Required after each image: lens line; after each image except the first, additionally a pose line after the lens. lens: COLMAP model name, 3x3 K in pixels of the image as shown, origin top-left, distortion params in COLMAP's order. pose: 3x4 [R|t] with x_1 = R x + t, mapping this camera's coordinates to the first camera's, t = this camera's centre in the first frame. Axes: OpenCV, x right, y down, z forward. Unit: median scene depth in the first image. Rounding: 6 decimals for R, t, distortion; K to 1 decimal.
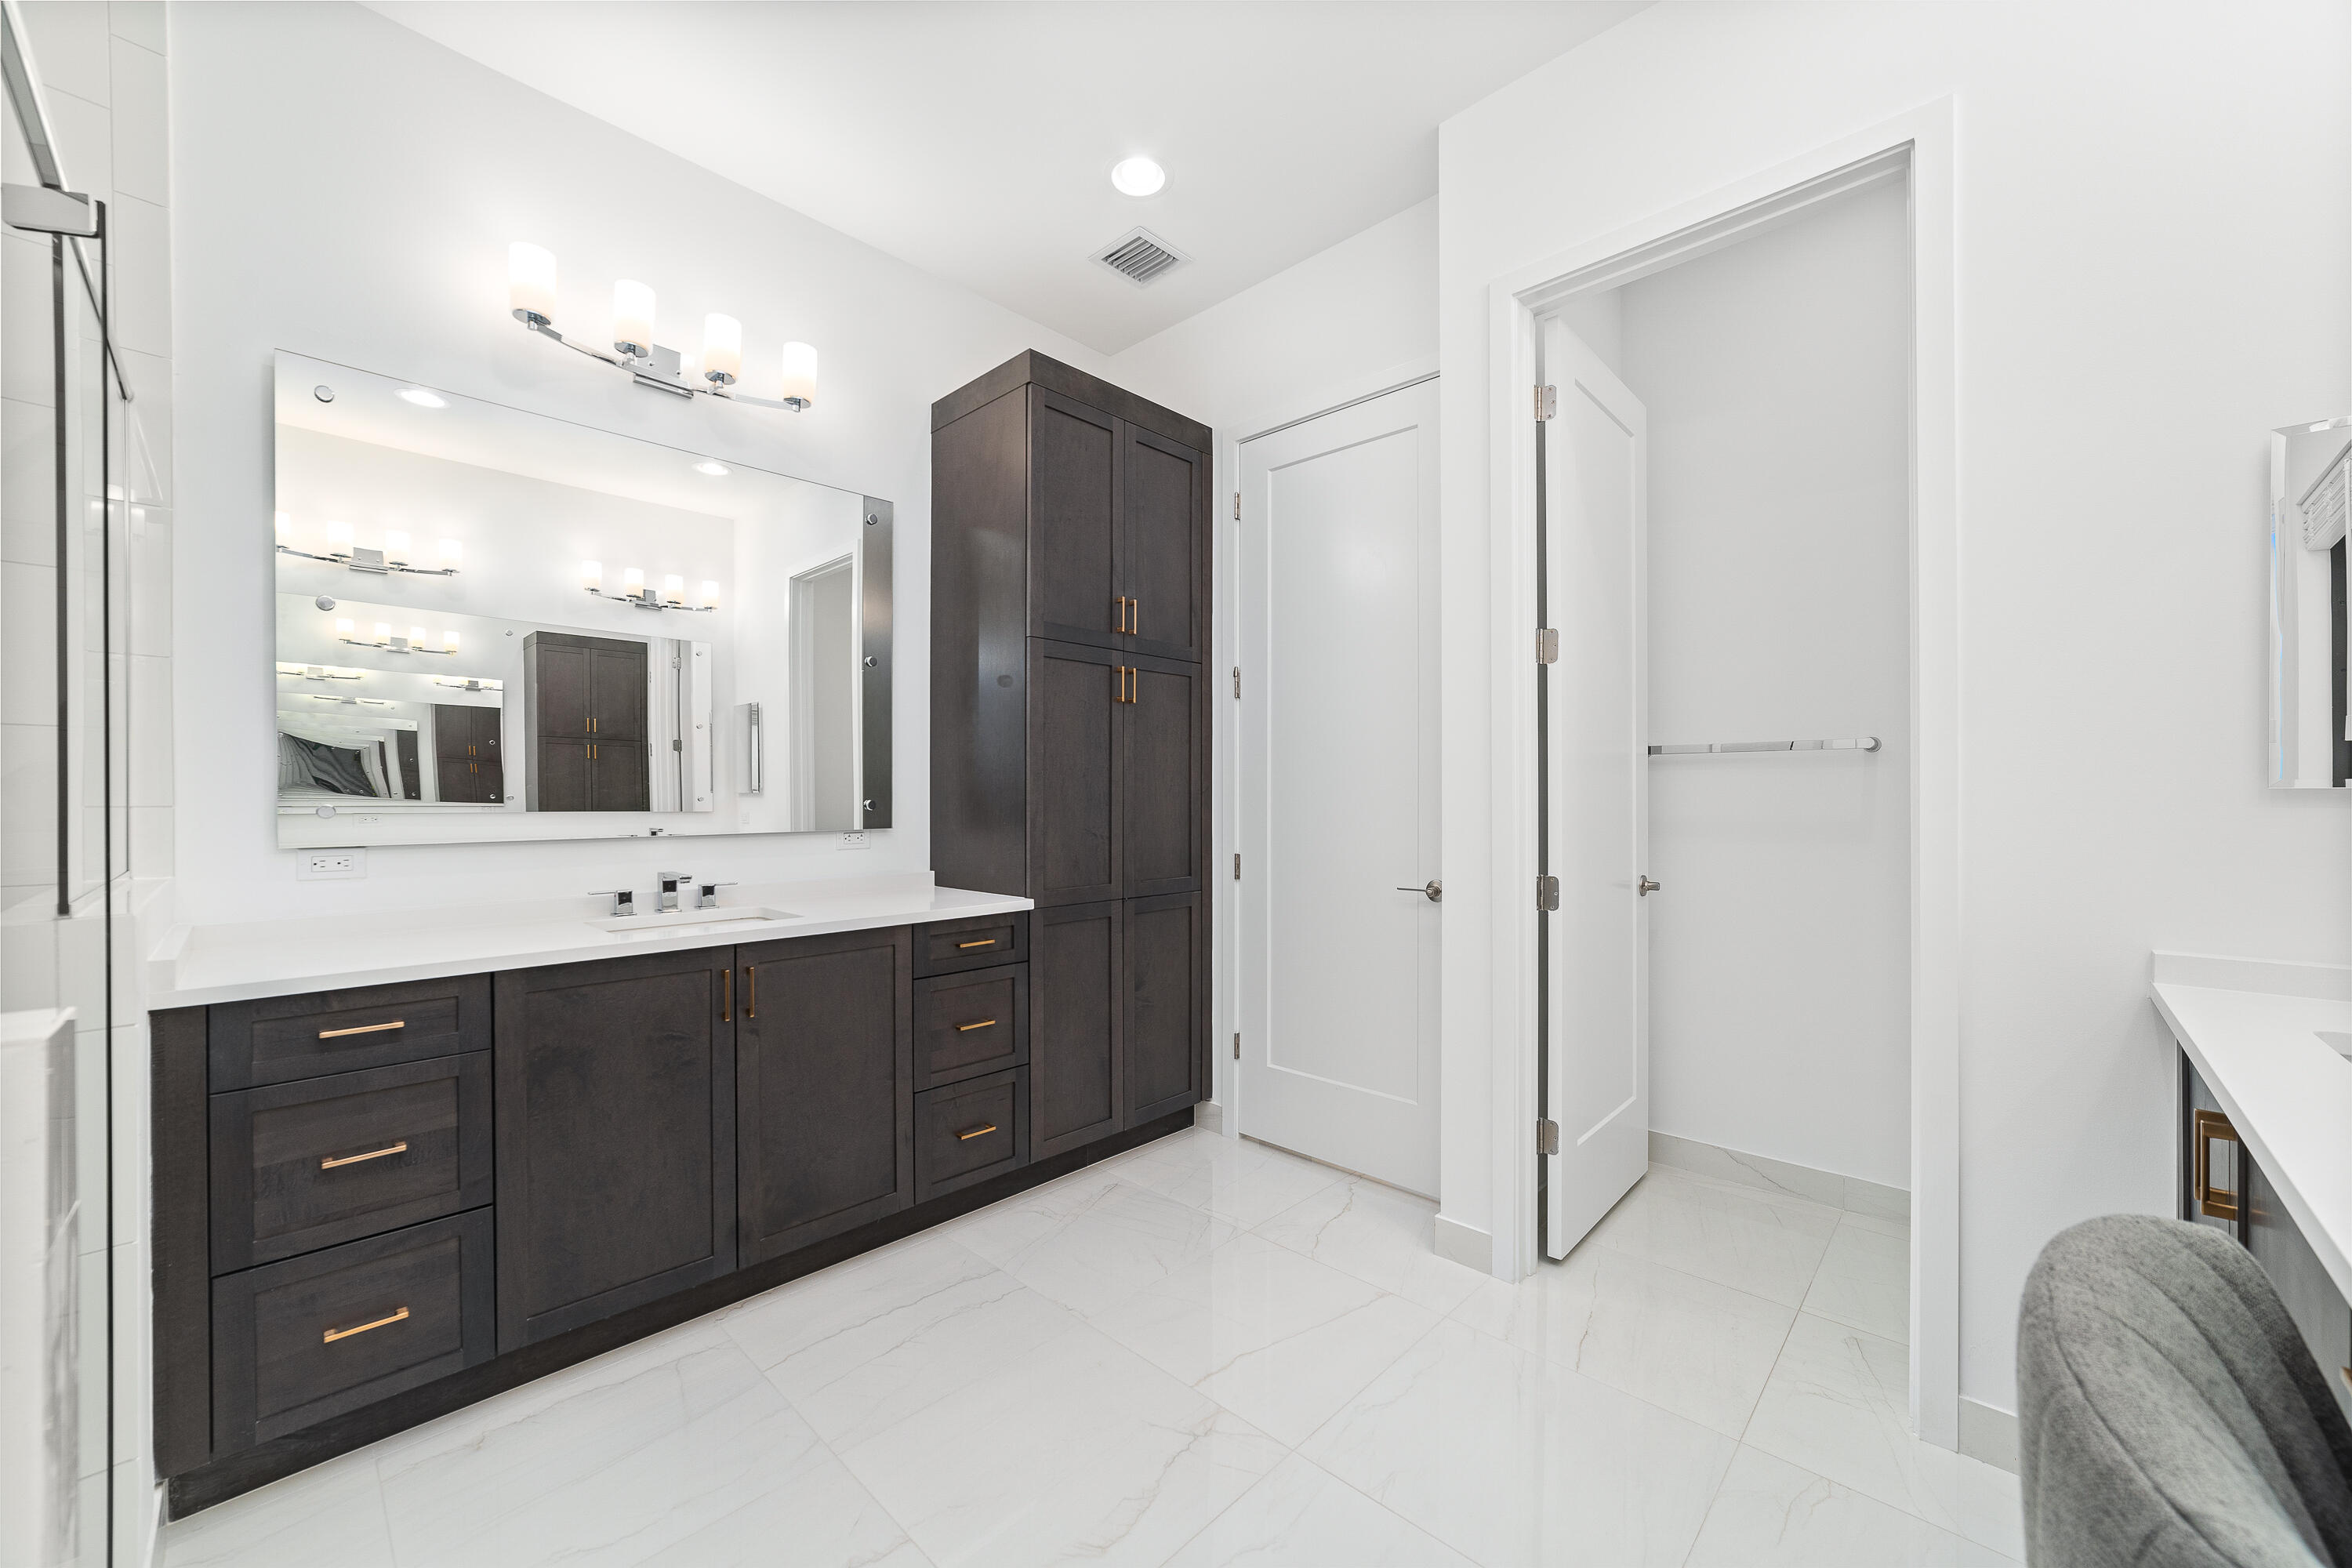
lens RADIAL K [[916.1, 0, 1166.7], [0, 916.1, 801.0], [0, 0, 1]] dist [-0.001186, 0.004517]
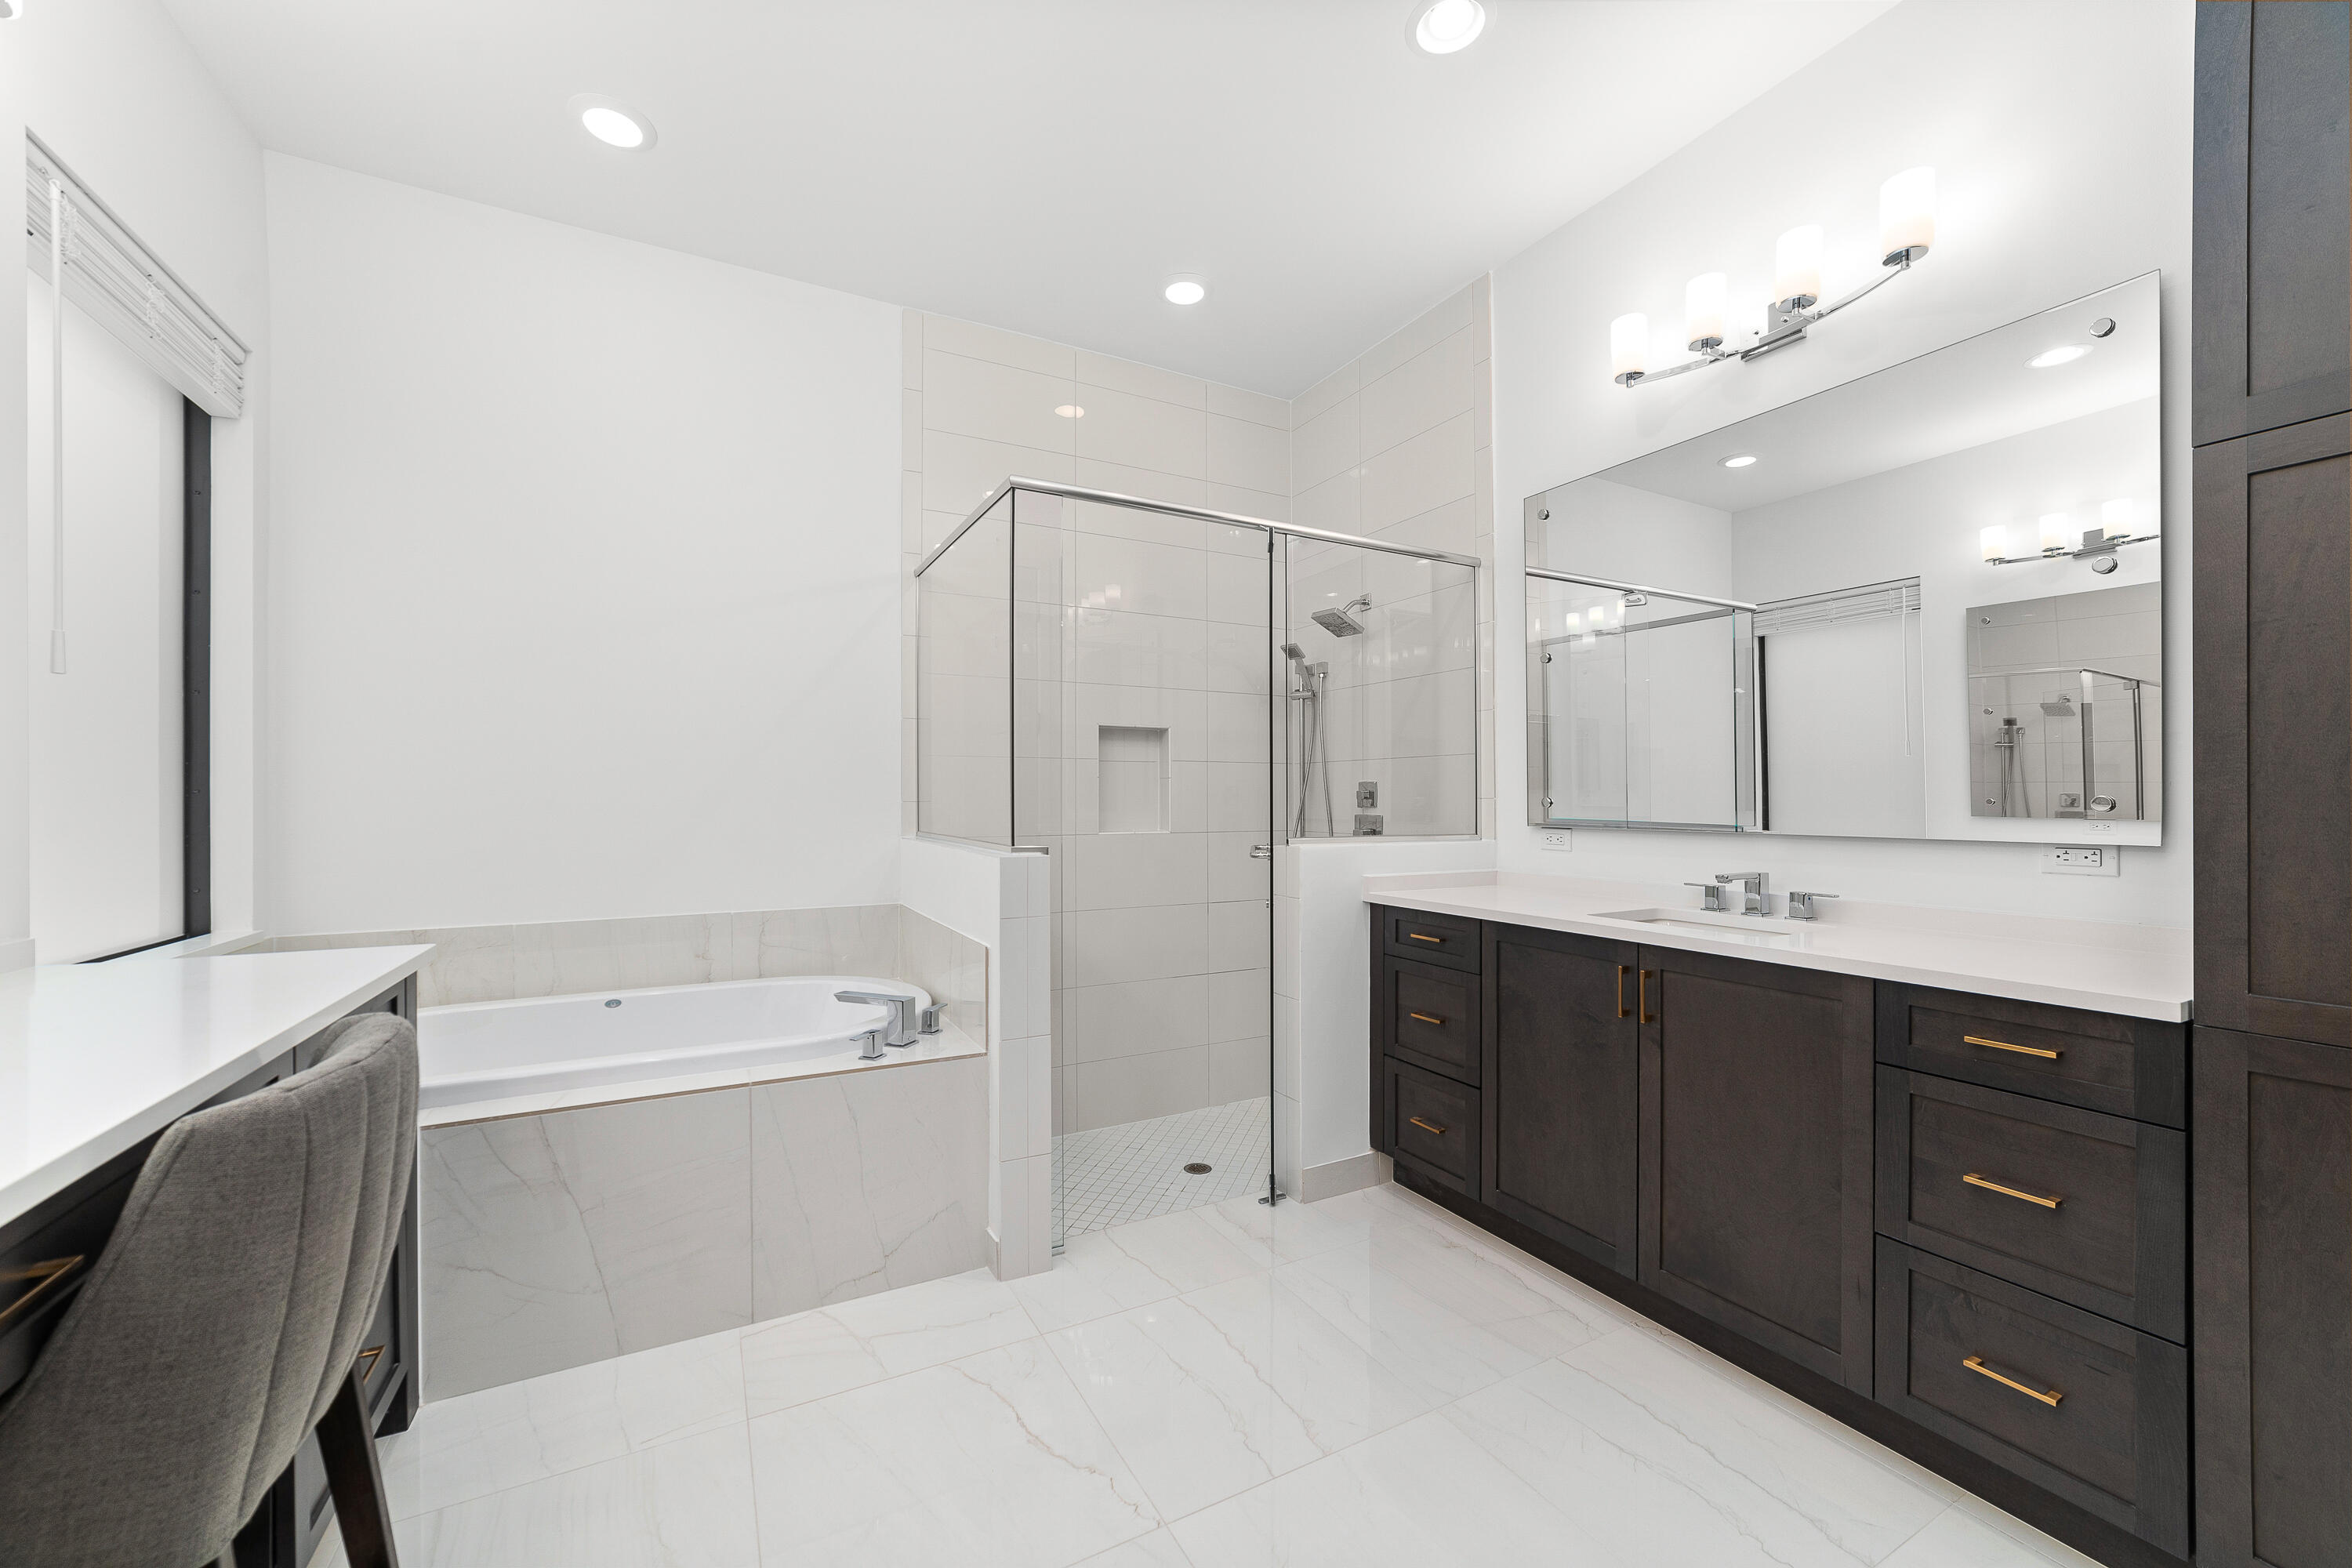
lens RADIAL K [[916.1, 0, 1166.7], [0, 916.1, 801.0], [0, 0, 1]] dist [-0.001186, 0.004517]
pose [[-0.310780, 0.002784, -0.950478, 0.526299], [-0.005203, 0.999976, 0.004630, 0.003987], [0.950467, 0.006384, -0.310758, 0.724132]]
